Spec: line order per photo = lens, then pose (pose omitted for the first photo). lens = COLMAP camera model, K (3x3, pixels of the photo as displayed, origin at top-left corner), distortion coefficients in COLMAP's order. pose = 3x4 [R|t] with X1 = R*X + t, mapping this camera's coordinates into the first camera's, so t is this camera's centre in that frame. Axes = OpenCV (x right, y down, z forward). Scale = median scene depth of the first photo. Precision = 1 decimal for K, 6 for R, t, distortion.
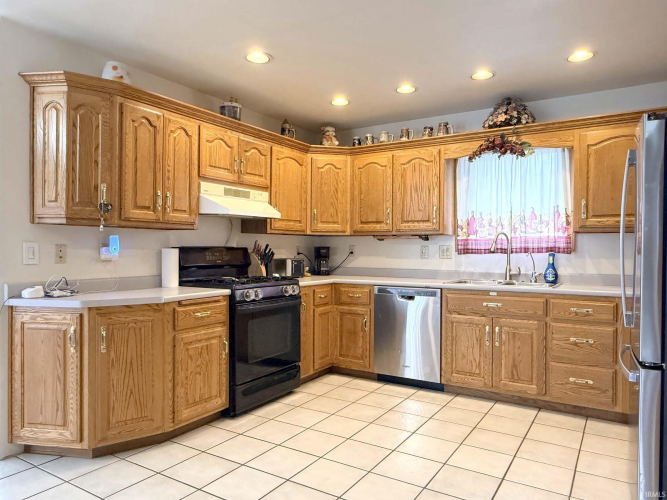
lens RADIAL K [[464.0, 0, 333.5], [0, 464.0, 250.0], [0, 0, 1]] dist [0.001661, 0.000187]
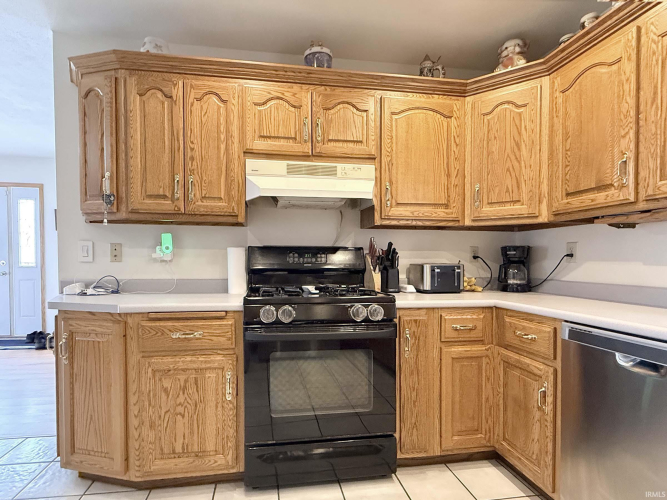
lens RADIAL K [[320.4, 0, 384.5], [0, 320.4, 268.4], [0, 0, 1]] dist [0.000847, 0.000228]
pose [[0.654910, 0.011480, -0.755619, 0.210510], [-0.004831, 0.999928, 0.011004, 0.021000], [0.755691, -0.003557, 0.654918, 0.651713]]
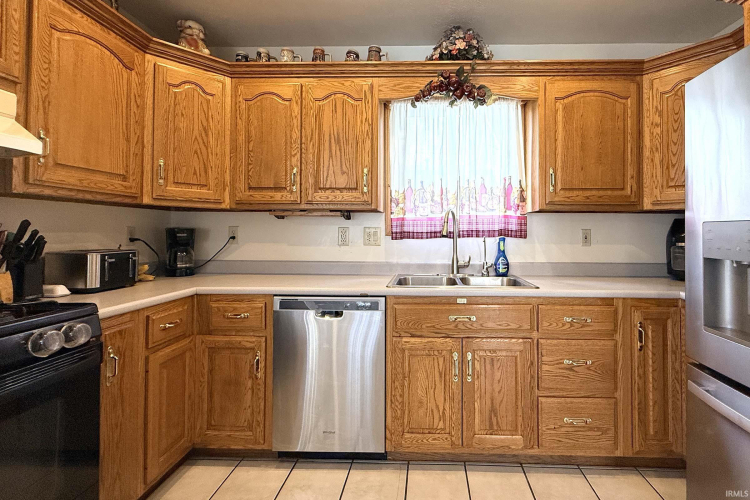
lens RADIAL K [[339.2, 0, 352.3], [0, 339.2, 226.5], [0, 0, 1]] dist [0.001007, 0.000133]
pose [[0.932671, 0.006320, 0.360672, 0.027172], [0.001006, 0.999797, -0.020123, -0.000019], [-0.360726, 0.019131, 0.932476, 0.571135]]
